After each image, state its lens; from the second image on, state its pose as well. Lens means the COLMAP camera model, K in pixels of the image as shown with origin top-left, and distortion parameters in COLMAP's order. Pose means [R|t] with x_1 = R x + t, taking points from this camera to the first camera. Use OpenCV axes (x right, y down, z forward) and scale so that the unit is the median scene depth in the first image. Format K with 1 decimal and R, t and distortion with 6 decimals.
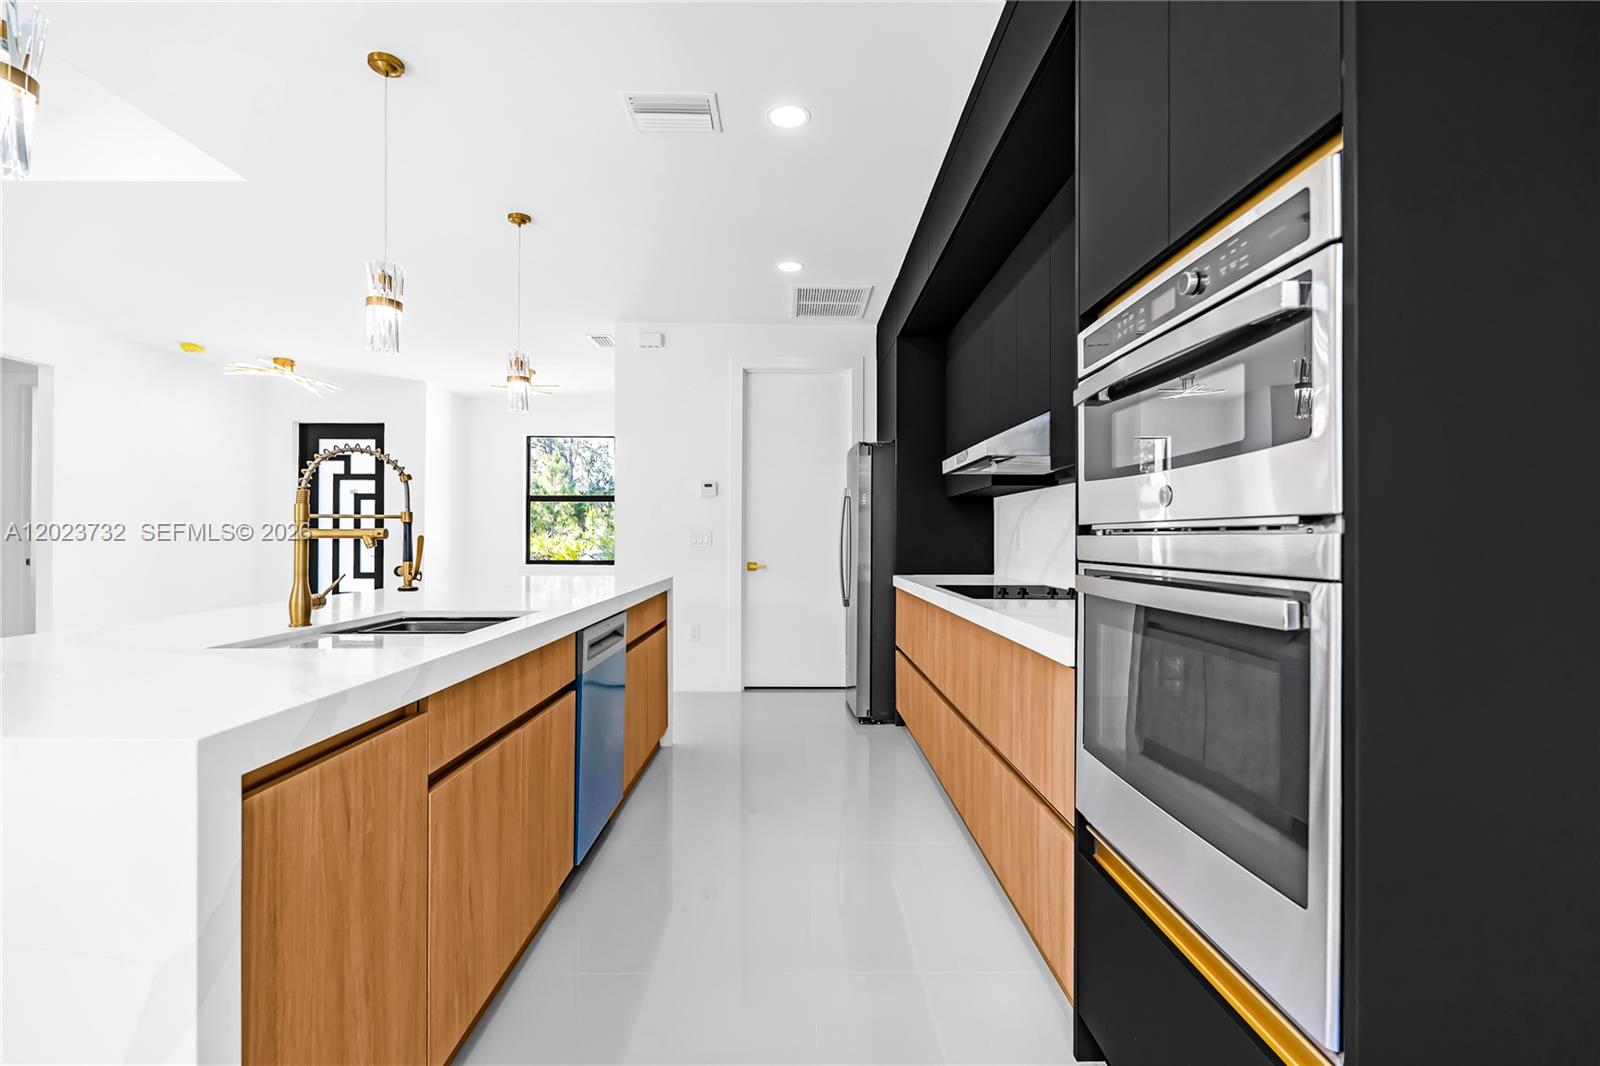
lens RADIAL K [[707.0, 0, 800.0], [0, 707.0, 533.0], [0, 0, 1]] dist [-0.000363, 0.000170]
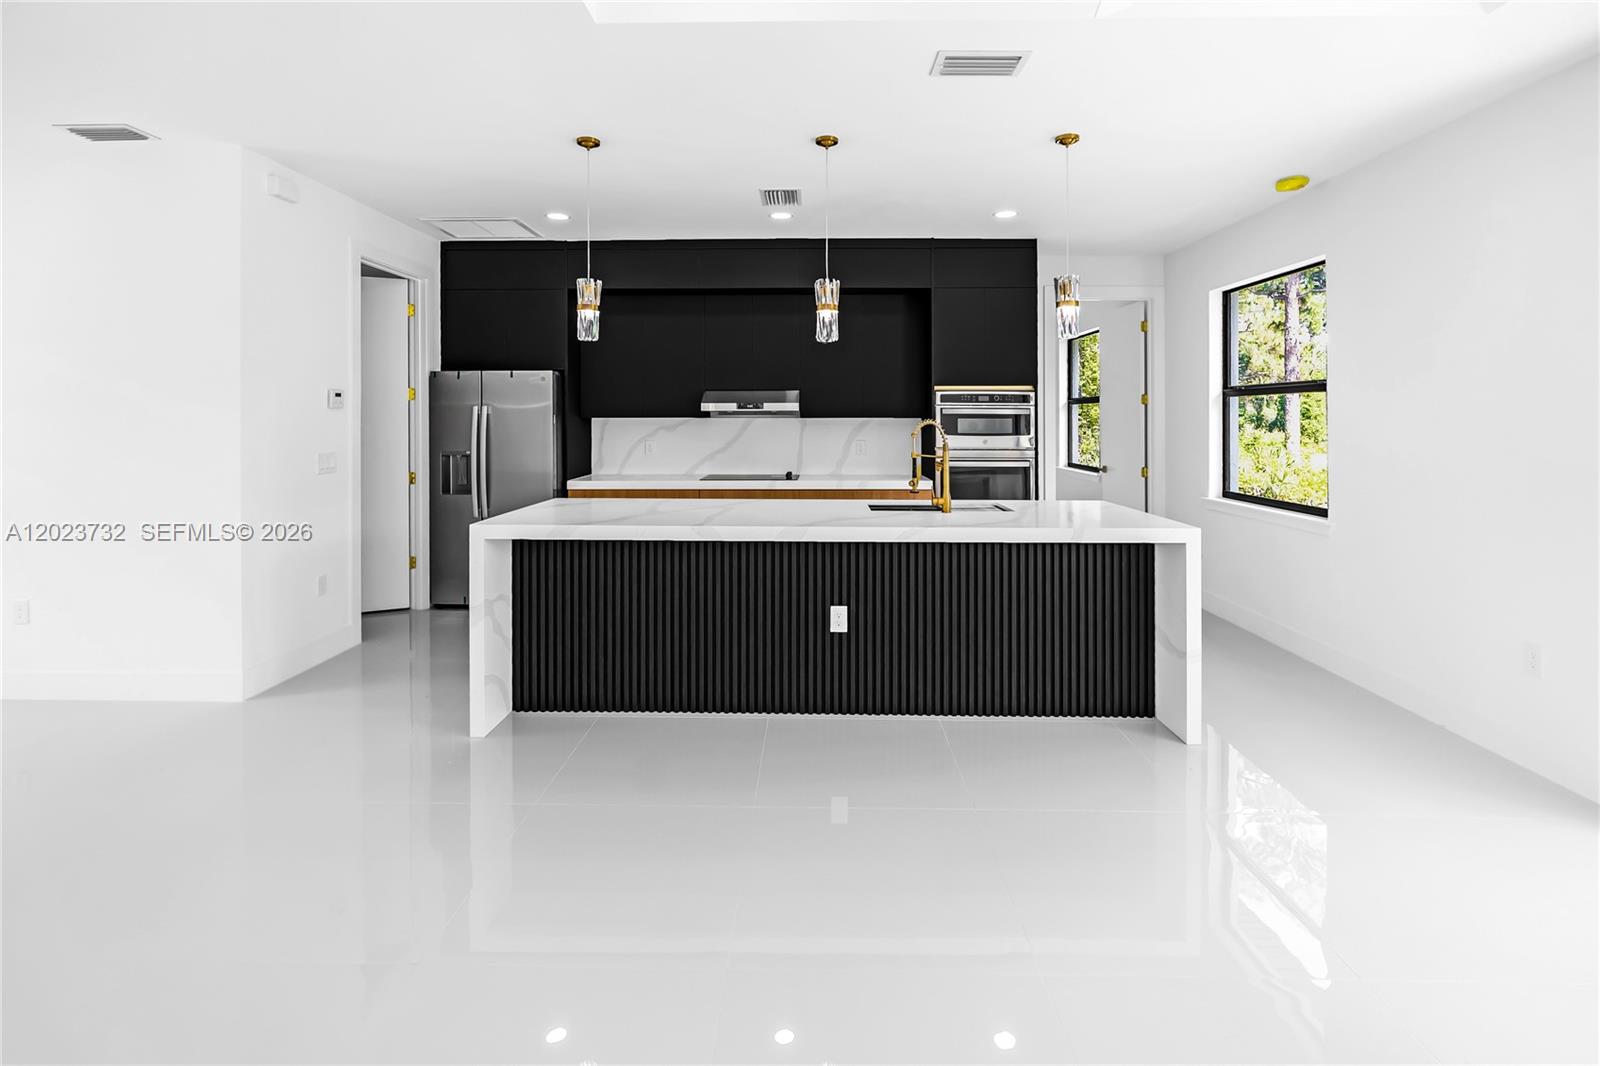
lens RADIAL K [[753.2, 0, 803.2], [0, 753.2, 419.7], [0, 0, 1]] dist [-0.004331, -0.000097]
pose [[0.023905, -0.007292, 0.999688, -1.130627], [-0.006264, 0.999953, 0.007444, -0.057845], [-0.999695, -0.006440, 0.023858, 0.537024]]
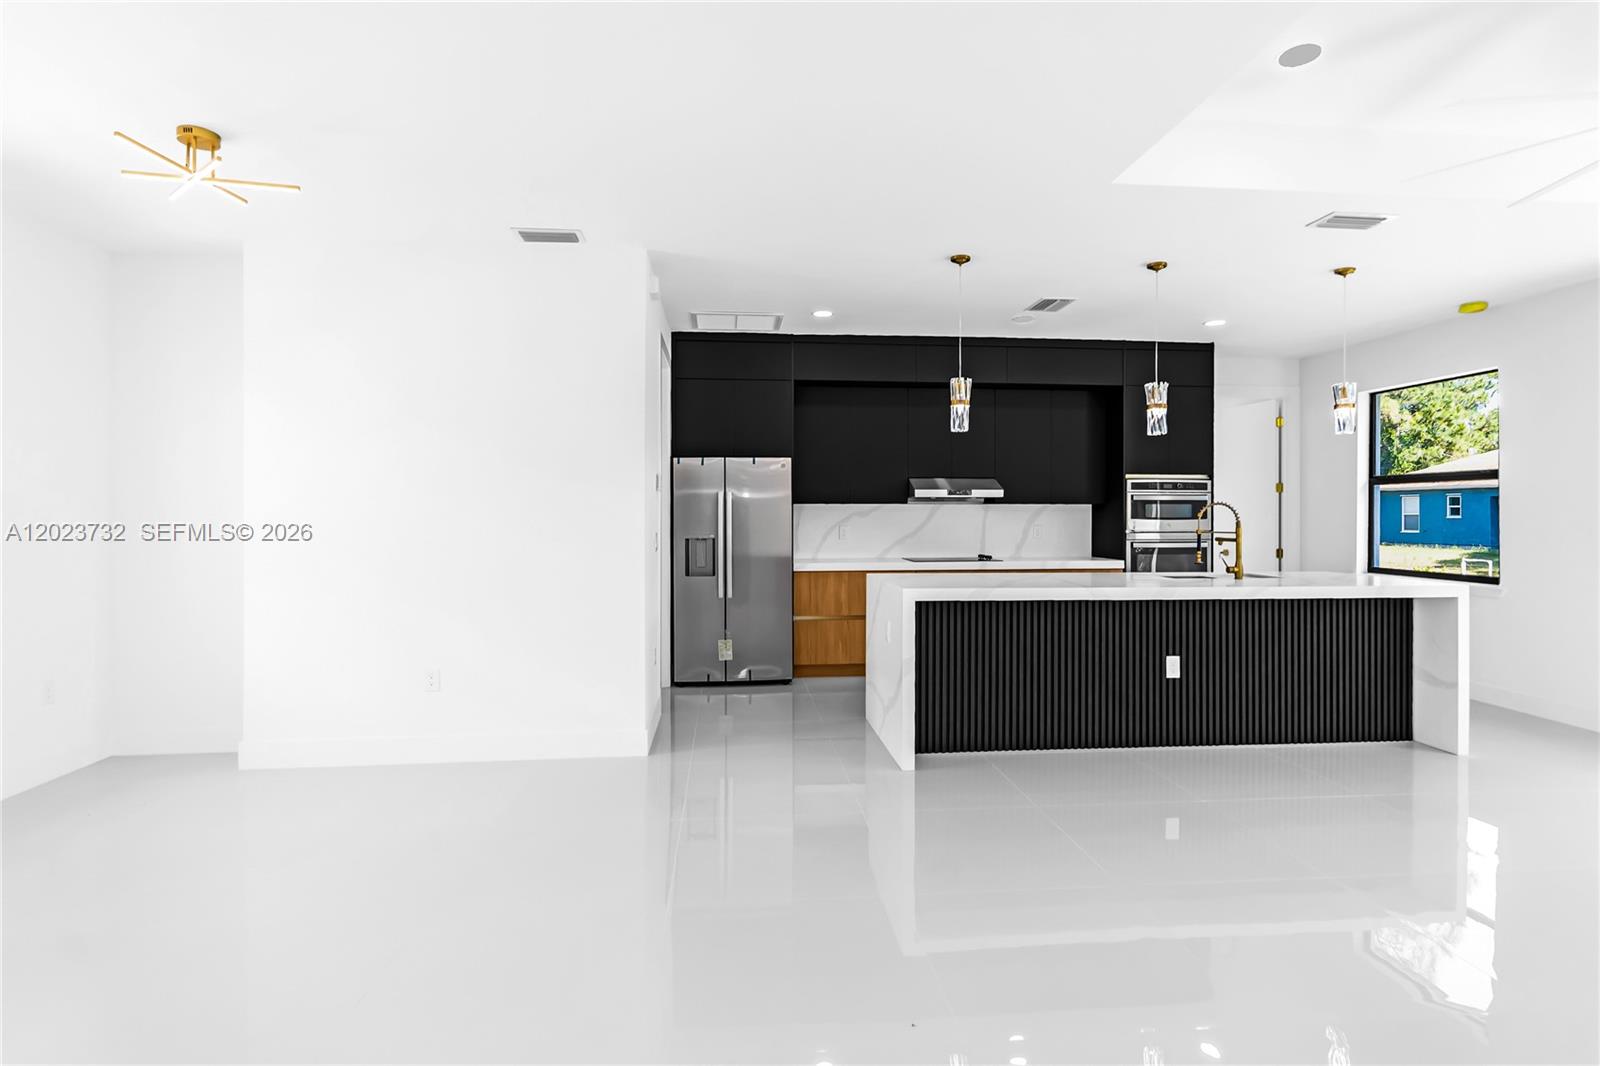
lens RADIAL K [[825.9, 0, 811.3], [0, 825.9, 517.7], [0, 0, 1]] dist [0.004265, 0.001113]
pose [[-0.097754, -0.009576, 0.995165, -1.328580], [-0.005655, 0.999943, 0.009066, -0.037363], [-0.995195, -0.004742, -0.097802, 1.072534]]
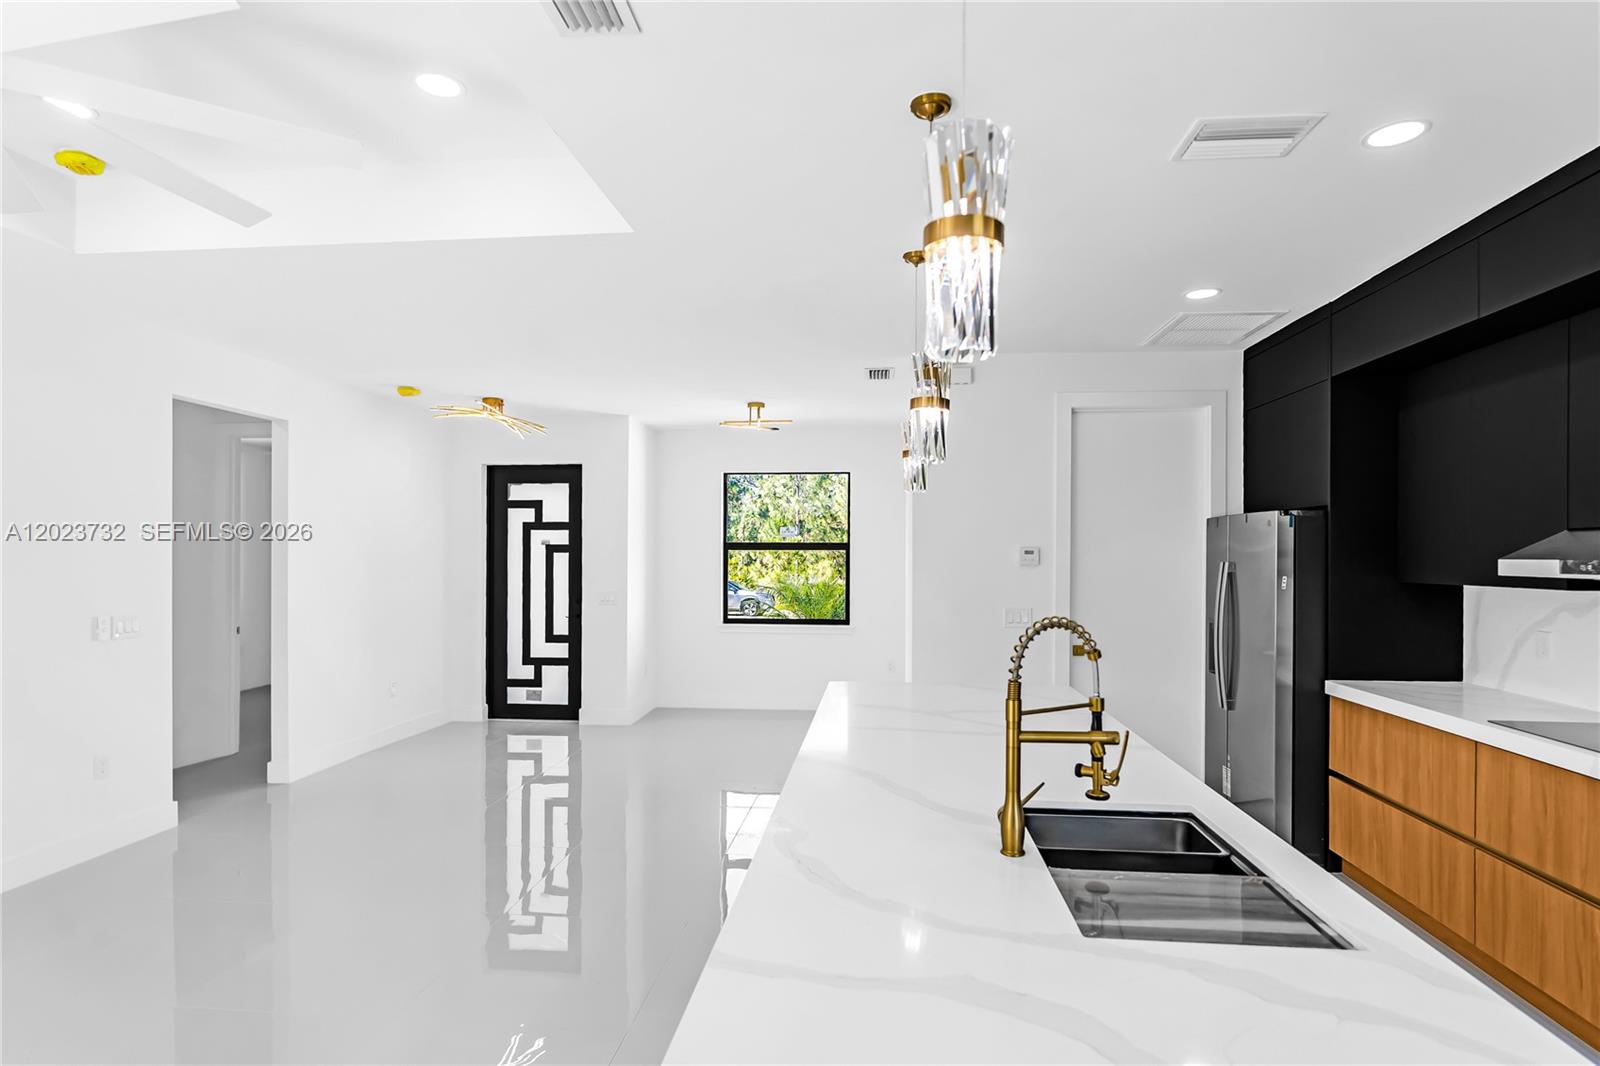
lens RADIAL K [[830.6, 0, 800.9], [0, 830.6, 553.0], [0, 0, 1]] dist [0.004224, 0.000318]
pose [[0.994138, -0.000852, -0.108115, -0.341304], [0.001501, 0.999981, 0.005926, -0.085564], [0.108107, -0.006053, 0.994121, 0.017988]]
